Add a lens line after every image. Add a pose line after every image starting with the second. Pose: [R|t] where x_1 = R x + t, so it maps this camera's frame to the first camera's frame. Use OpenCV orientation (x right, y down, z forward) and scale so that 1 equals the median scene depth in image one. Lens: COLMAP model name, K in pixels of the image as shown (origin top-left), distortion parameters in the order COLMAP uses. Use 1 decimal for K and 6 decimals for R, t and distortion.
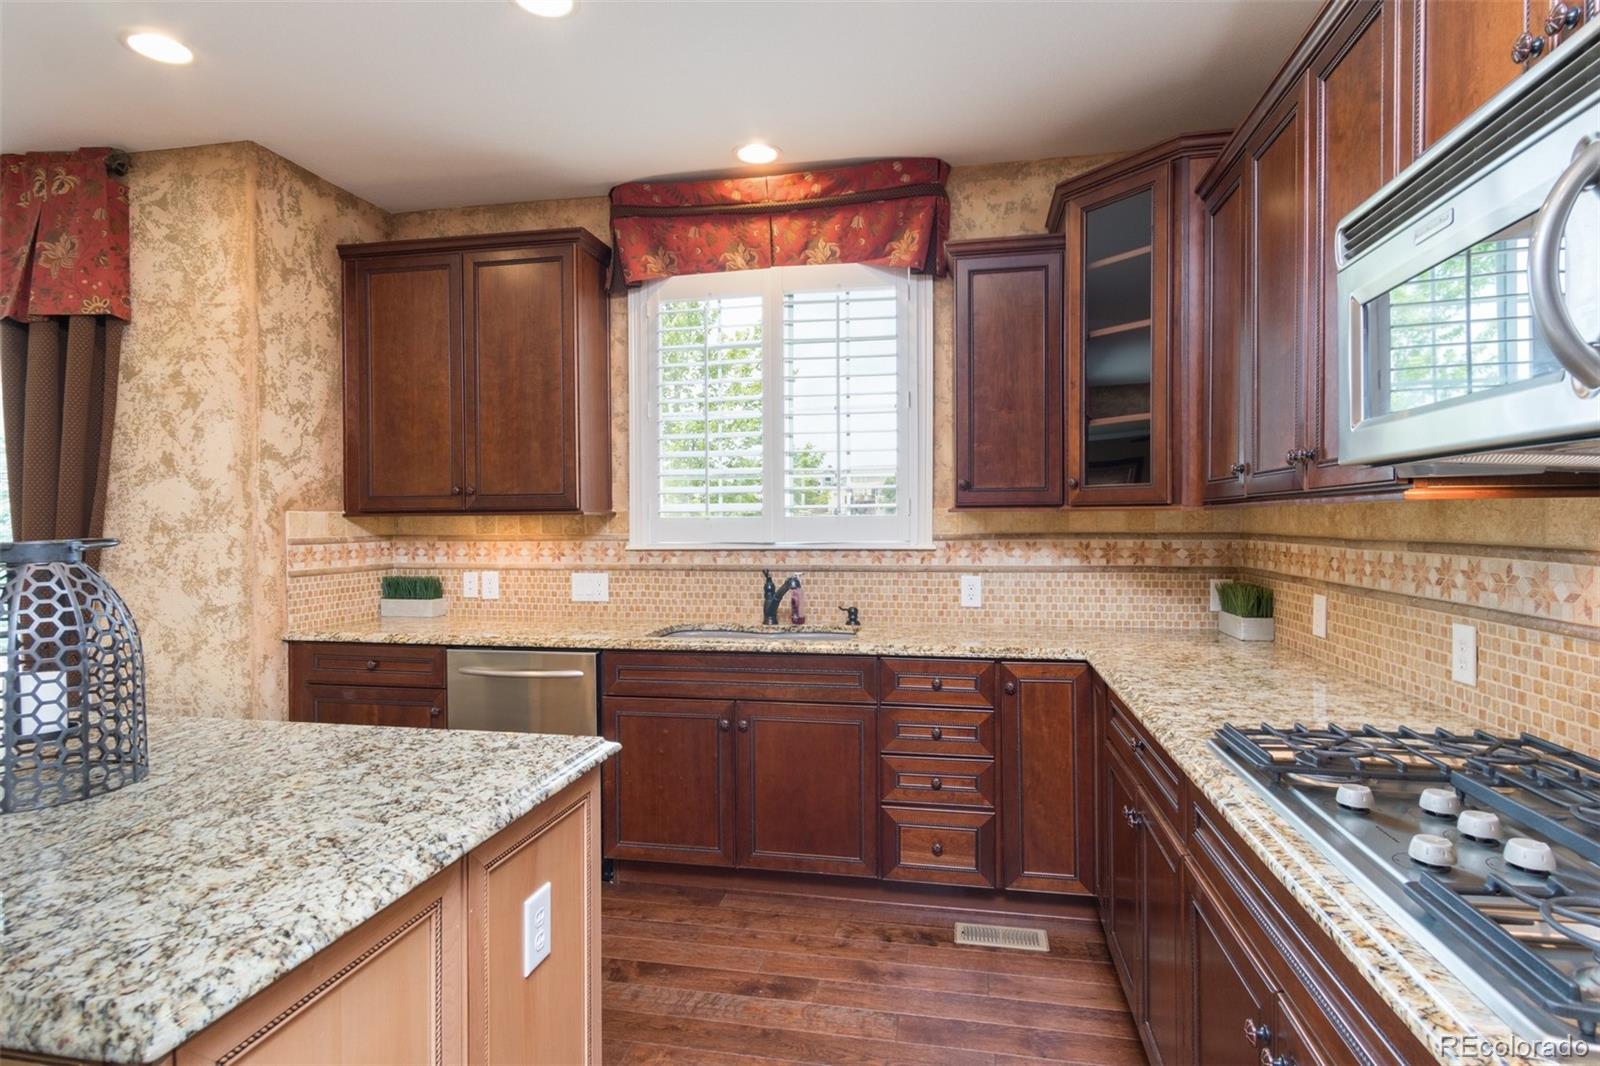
lens RADIAL K [[847.9, 0, 800.2], [0, 847.9, 530.4], [0, 0, 1]] dist [0.006407, 0.001894]
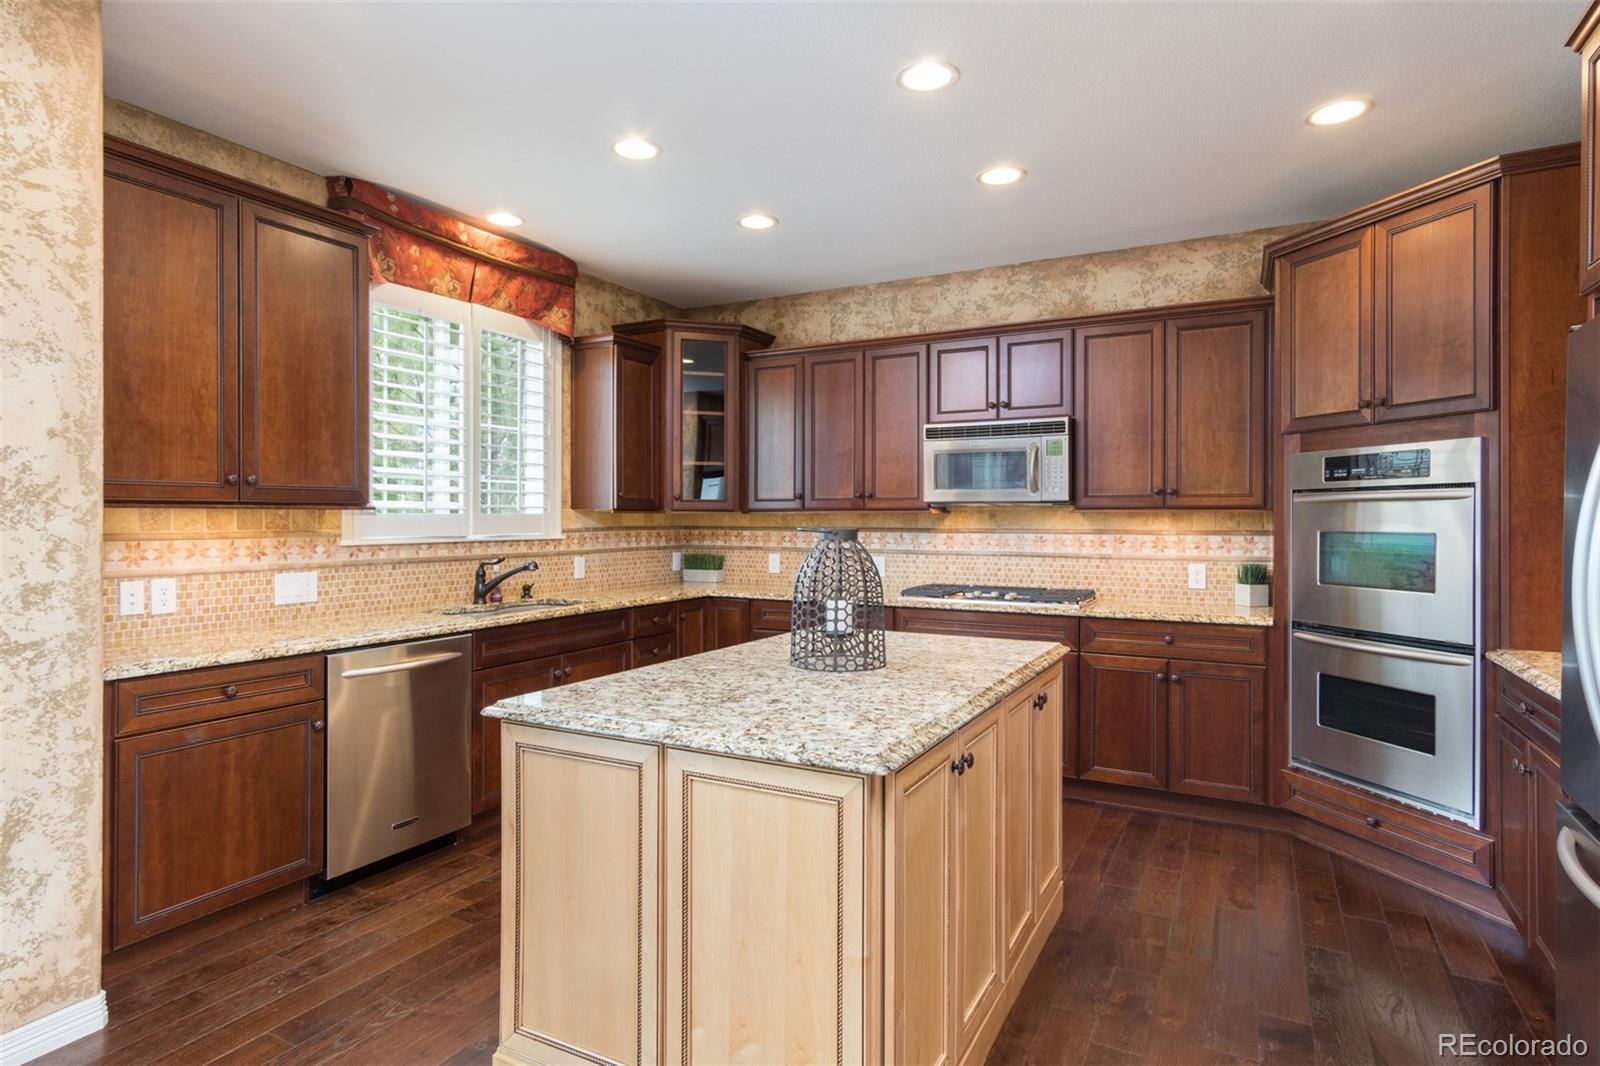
lens RADIAL K [[847.9, 0, 814.1], [0, 847.9, 522.2], [0, 0, 1]] dist [0.006407, 0.001894]
pose [[0.281820, 0.001635, 0.959466, -1.007337], [0.005713, 0.999978, -0.003382, 0.001852], [-0.959450, 0.006435, 0.281804, 0.205060]]
